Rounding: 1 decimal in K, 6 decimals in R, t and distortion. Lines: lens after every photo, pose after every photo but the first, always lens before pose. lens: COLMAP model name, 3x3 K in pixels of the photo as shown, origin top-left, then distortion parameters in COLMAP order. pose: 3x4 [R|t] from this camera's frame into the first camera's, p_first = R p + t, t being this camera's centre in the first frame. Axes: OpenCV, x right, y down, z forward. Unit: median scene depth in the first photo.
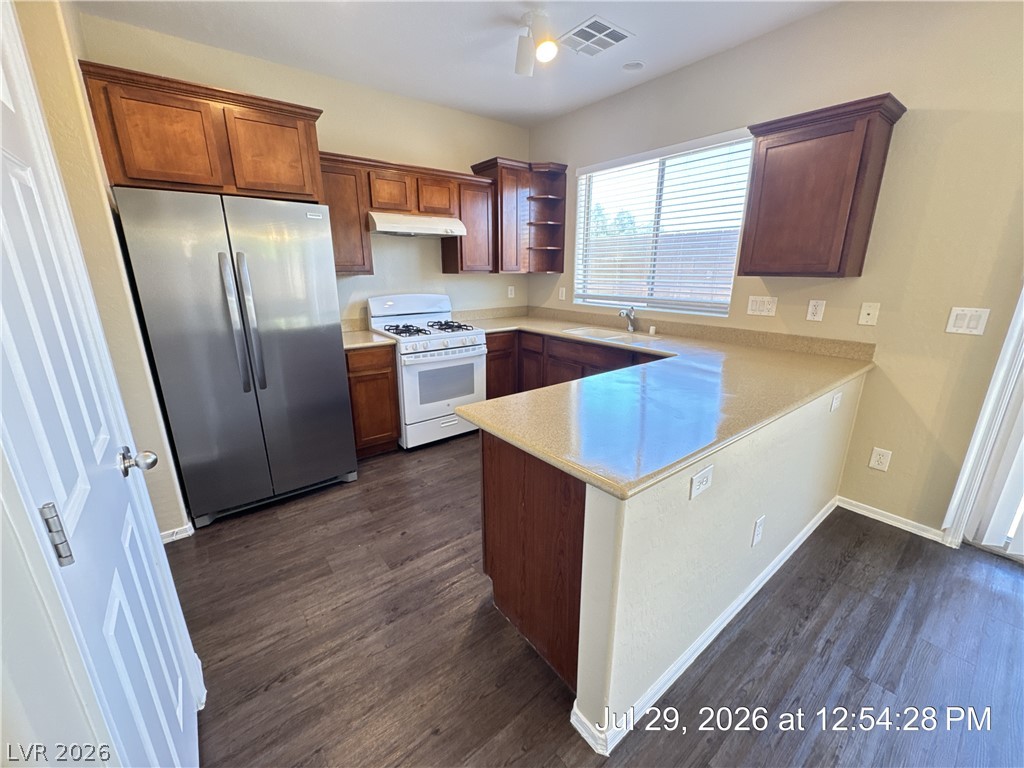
lens RADIAL K [[409.6, 0, 512.9], [0, 409.6, 384.9], [0, 0, 1]] dist [-0.003717, 0.000599]
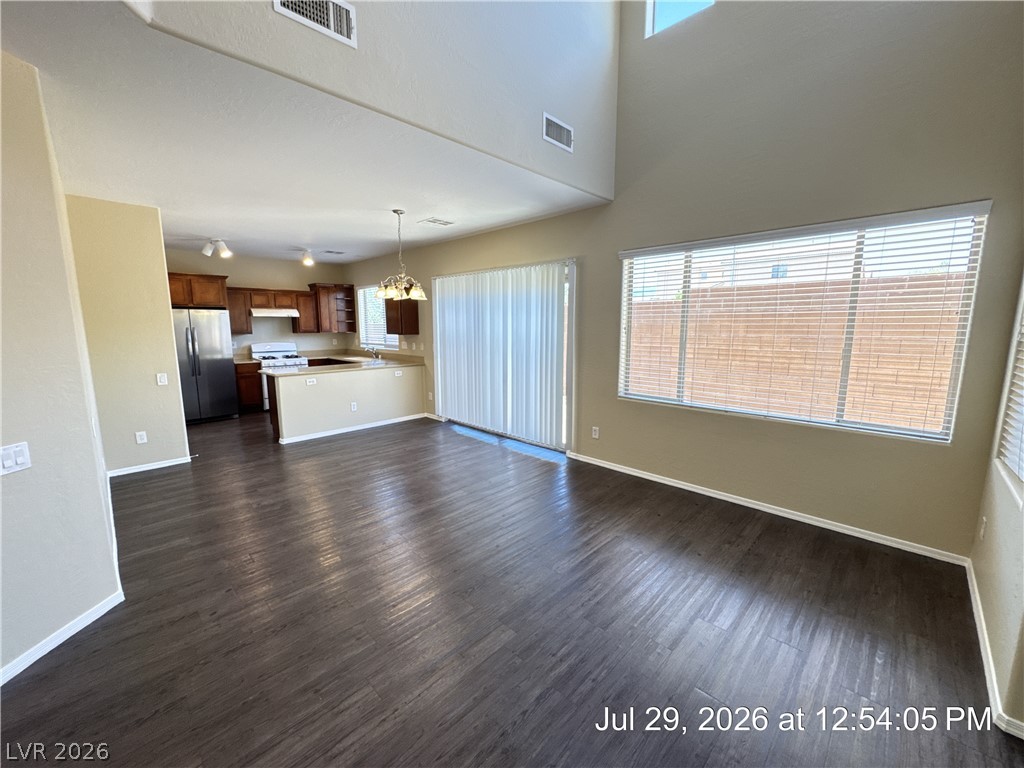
lens RADIAL K [[409.6, 0, 512.9], [0, 409.6, 384.9], [0, 0, 1]] dist [-0.003717, 0.000599]
pose [[0.991502, -0.019057, 0.128684, 0.825033], [0.035547, 0.991253, -0.127096, 0.365608], [-0.125137, 0.130591, 0.983507, -1.436257]]
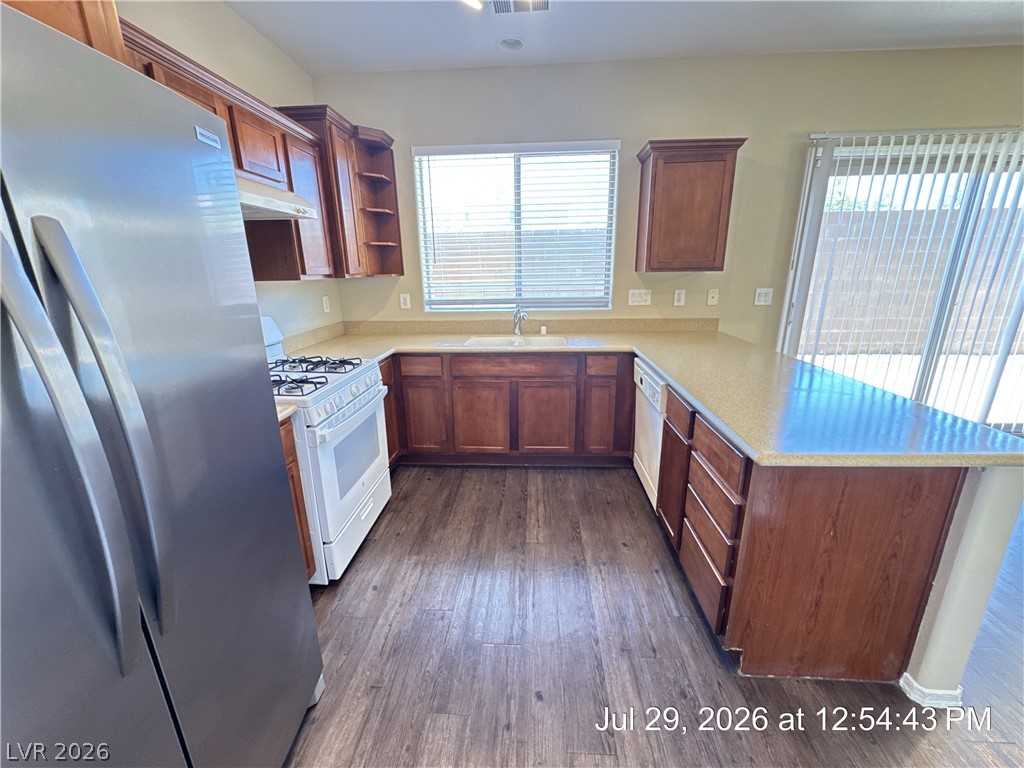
lens RADIAL K [[409.6, 0, 512.9], [0, 409.6, 384.9], [0, 0, 1]] dist [-0.003717, 0.000599]
pose [[0.660908, -0.215819, 0.718765, -0.463298], [0.221224, 0.971226, 0.088207, -0.114309], [-0.717120, 0.100711, 0.689635, 0.405022]]
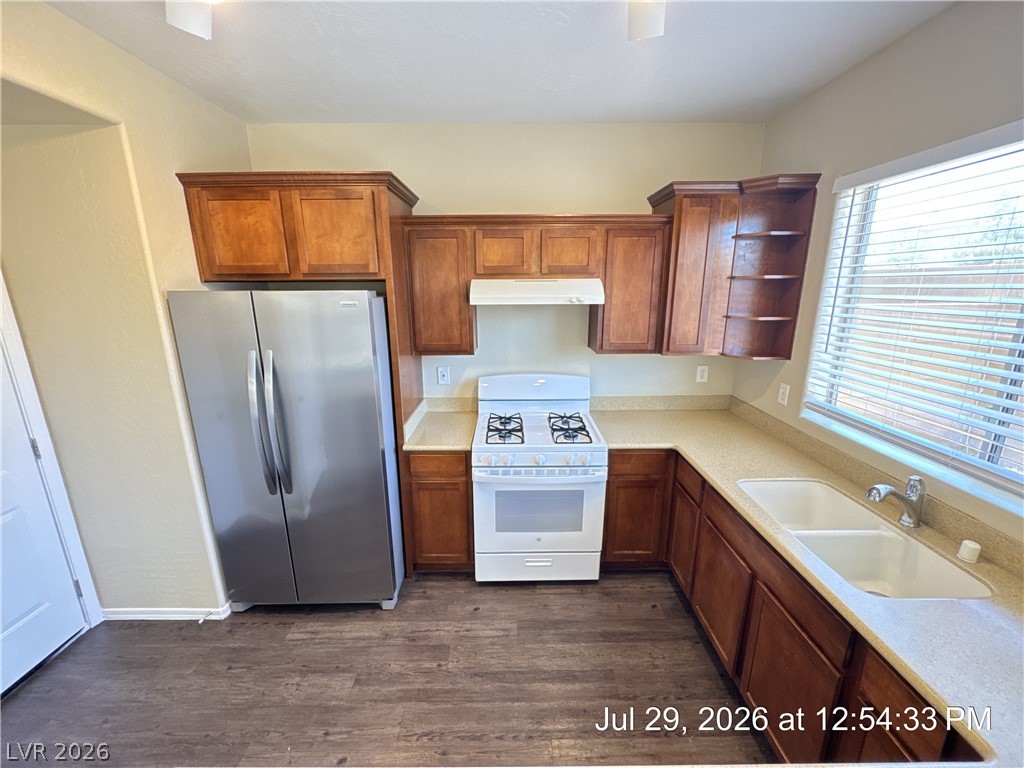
lens RADIAL K [[409.6, 0, 512.9], [0, 409.6, 384.9], [0, 0, 1]] dist [-0.003717, 0.000599]
pose [[0.791949, 0.142619, -0.593697, 0.207086], [-0.164496, 0.986223, 0.017486, -0.239264], [0.588012, 0.083812, 0.804498, 0.407063]]
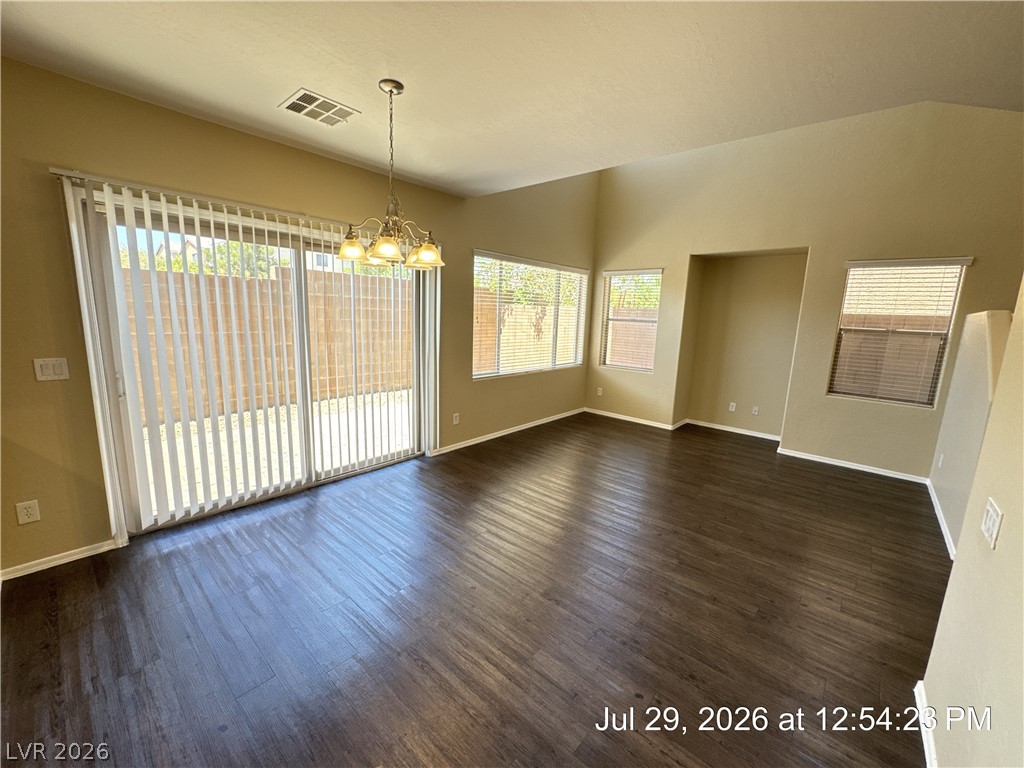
lens RADIAL K [[409.6, 0, 512.9], [0, 409.6, 384.9], [0, 0, 1]] dist [-0.003717, 0.000599]
pose [[-0.185621, -0.176801, 0.966585, -0.168943], [0.235373, 0.947042, 0.218427, -0.037757], [-0.954015, 0.268053, -0.134176, -0.056361]]
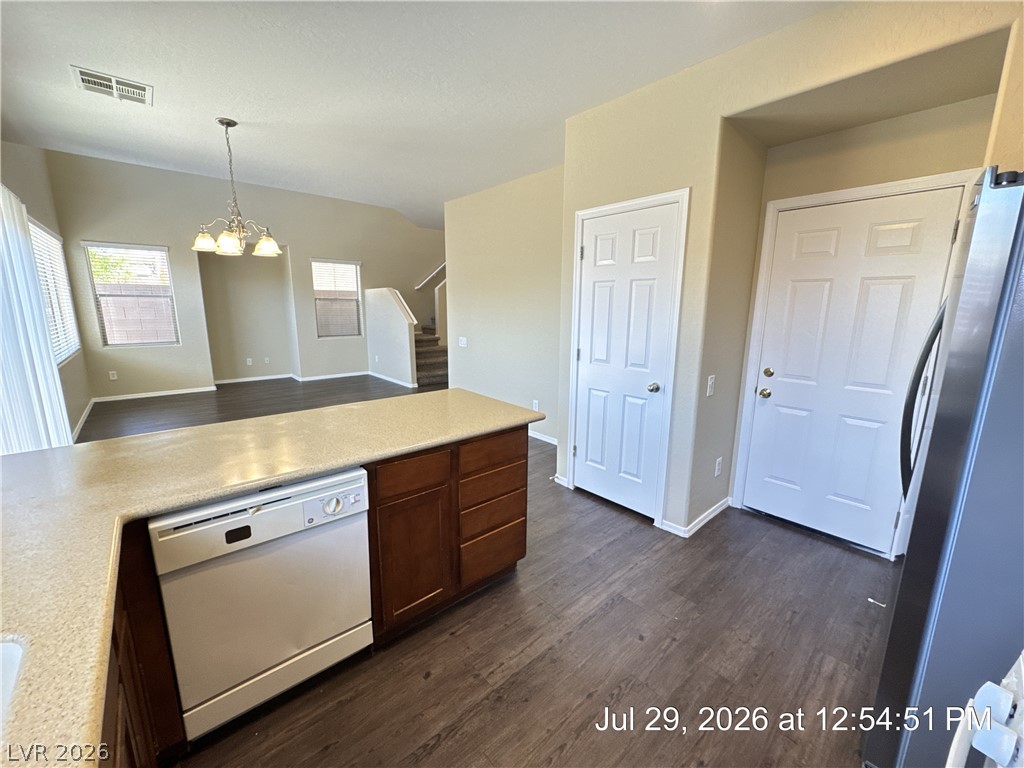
lens RADIAL K [[409.6, 0, 512.9], [0, 409.6, 384.9], [0, 0, 1]] dist [-0.003717, 0.000599]
pose [[-0.998183, 0.003333, -0.060169, 0.021011], [-0.024356, 0.890961, 0.453426, -0.314449], [0.055119, 0.454067, -0.889261, 1.071934]]
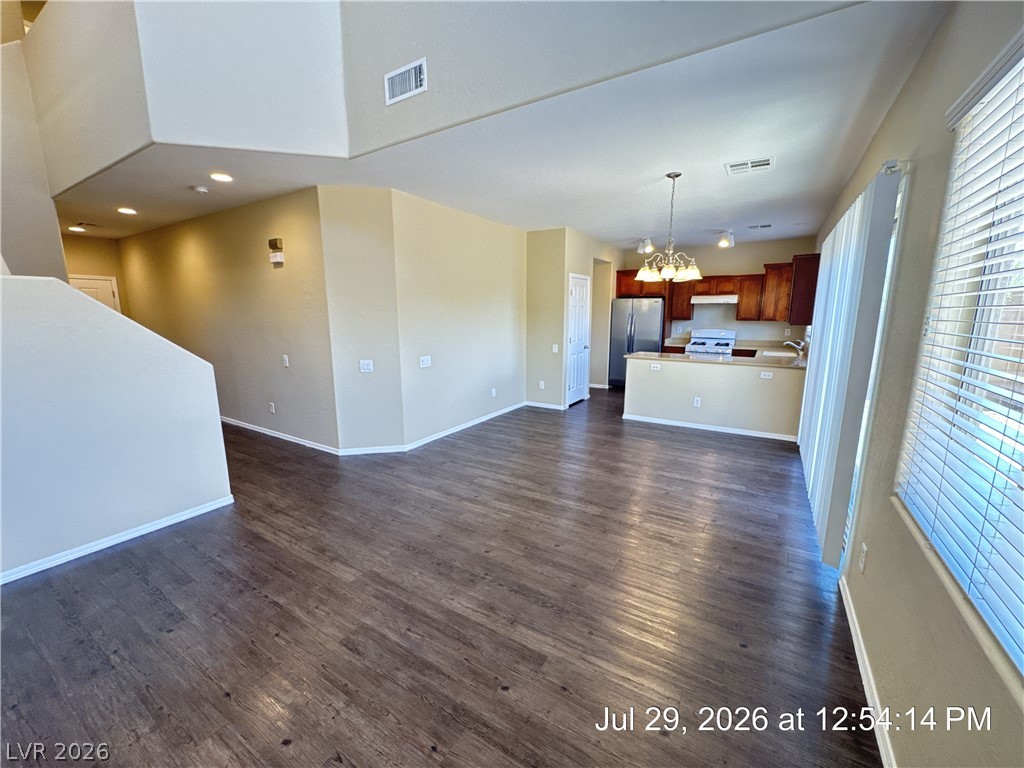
lens RADIAL K [[409.6, 0, 512.9], [0, 409.6, 384.9], [0, 0, 1]] dist [-0.003717, 0.000599]
pose [[0.344057, 0.167128, -0.923955, 1.651485], [-0.259149, 0.962712, 0.077639, 0.194436], [0.902478, 0.212730, 0.374539, -0.816385]]
